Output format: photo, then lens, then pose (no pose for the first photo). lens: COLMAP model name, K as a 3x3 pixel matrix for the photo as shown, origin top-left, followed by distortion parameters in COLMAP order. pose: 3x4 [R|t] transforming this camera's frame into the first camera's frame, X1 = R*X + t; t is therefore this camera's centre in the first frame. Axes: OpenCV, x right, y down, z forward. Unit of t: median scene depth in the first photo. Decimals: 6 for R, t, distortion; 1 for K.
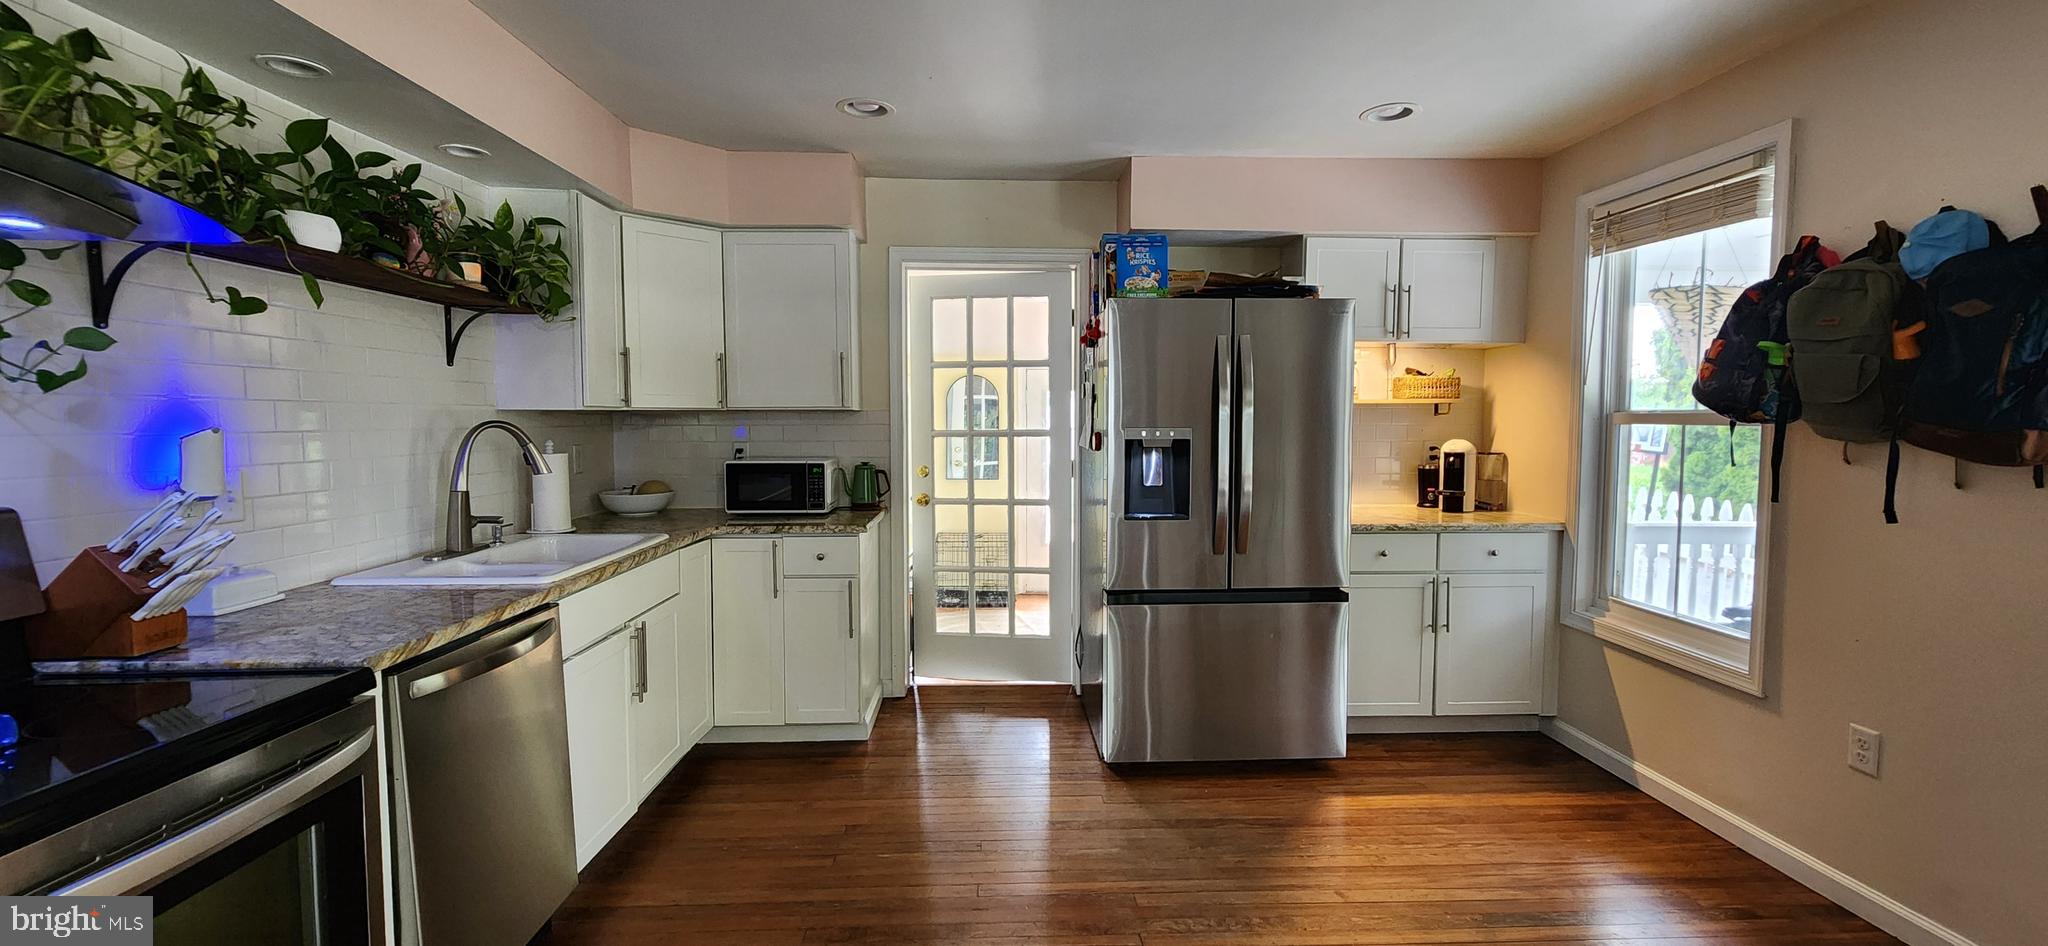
lens RADIAL K [[832.2, 0, 1023.8], [0, 832.2, 471.2], [0, 0, 1]] dist [-0.002349, -0.000413]
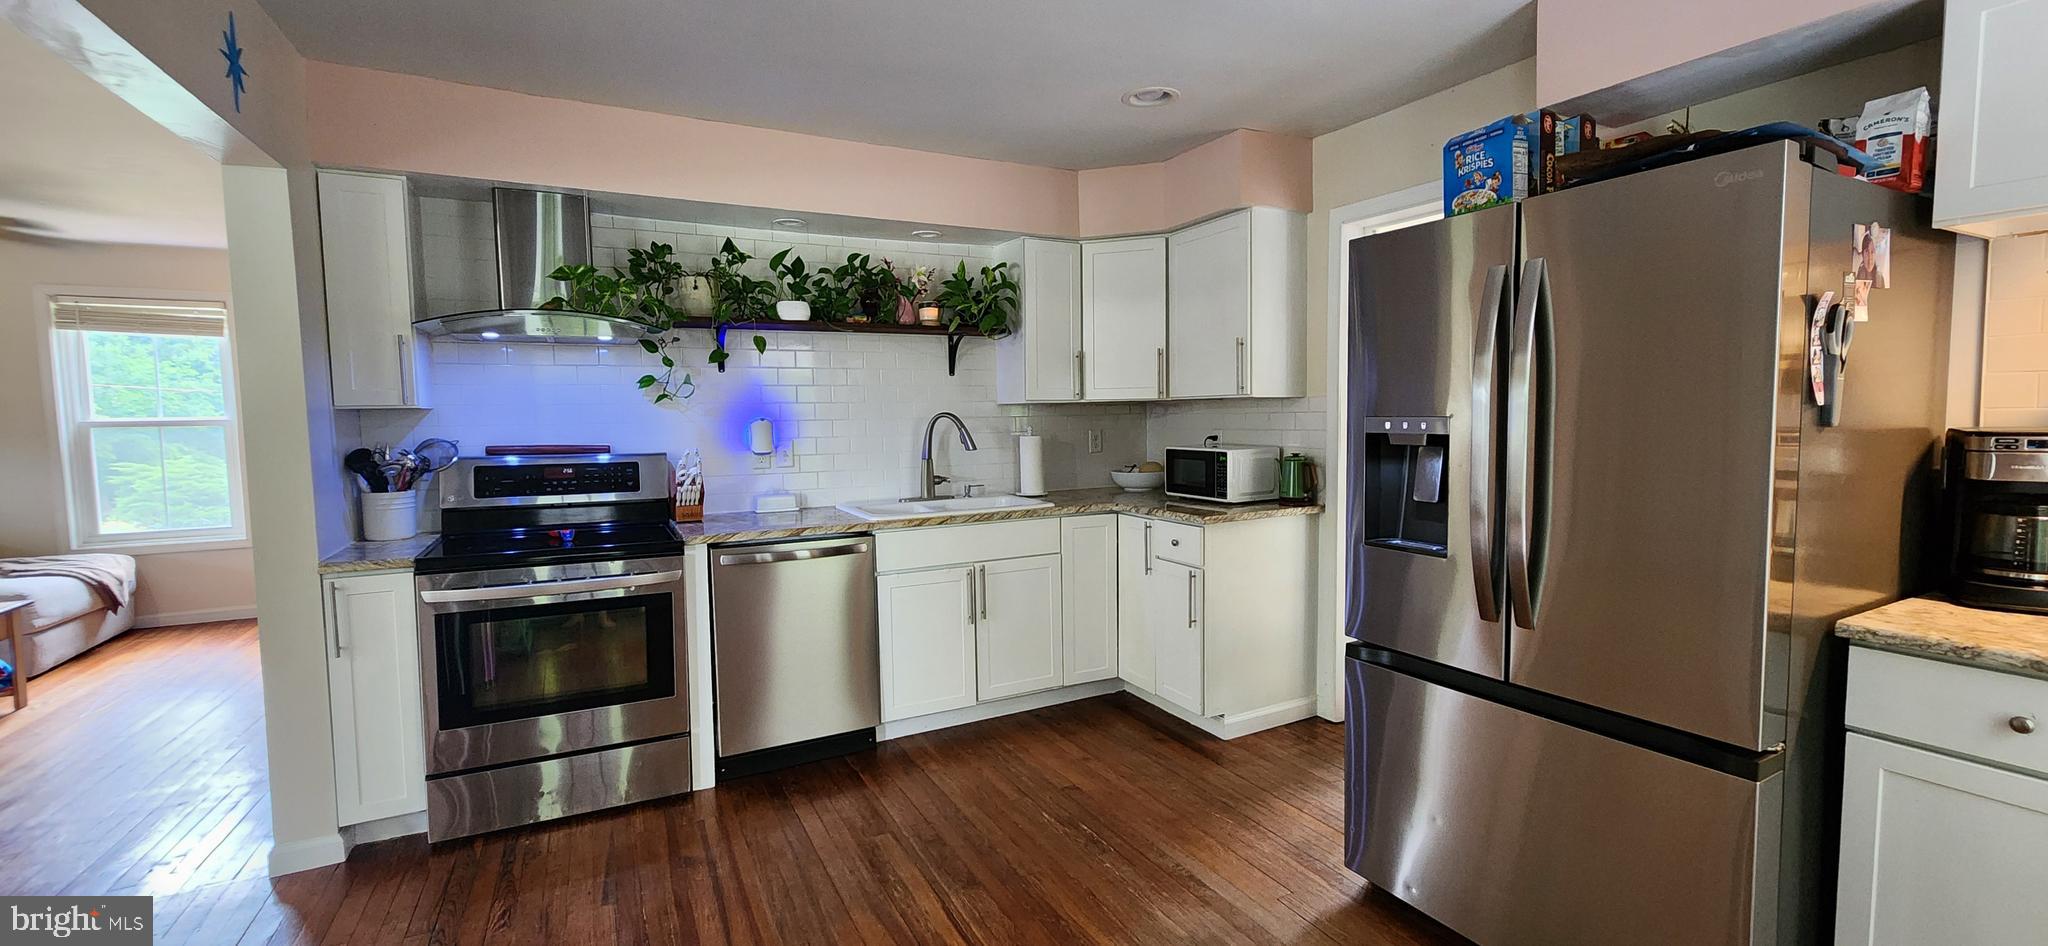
lens RADIAL K [[832.2, 0, 1020.0], [0, 832.2, 471.2], [0, 0, 1]] dist [-0.002349, -0.000413]
pose [[0.430202, 0.059125, -0.900795, 0.597917], [-0.042476, 0.998073, 0.045225, -0.023364], [0.901733, 0.018807, 0.431884, 0.389055]]
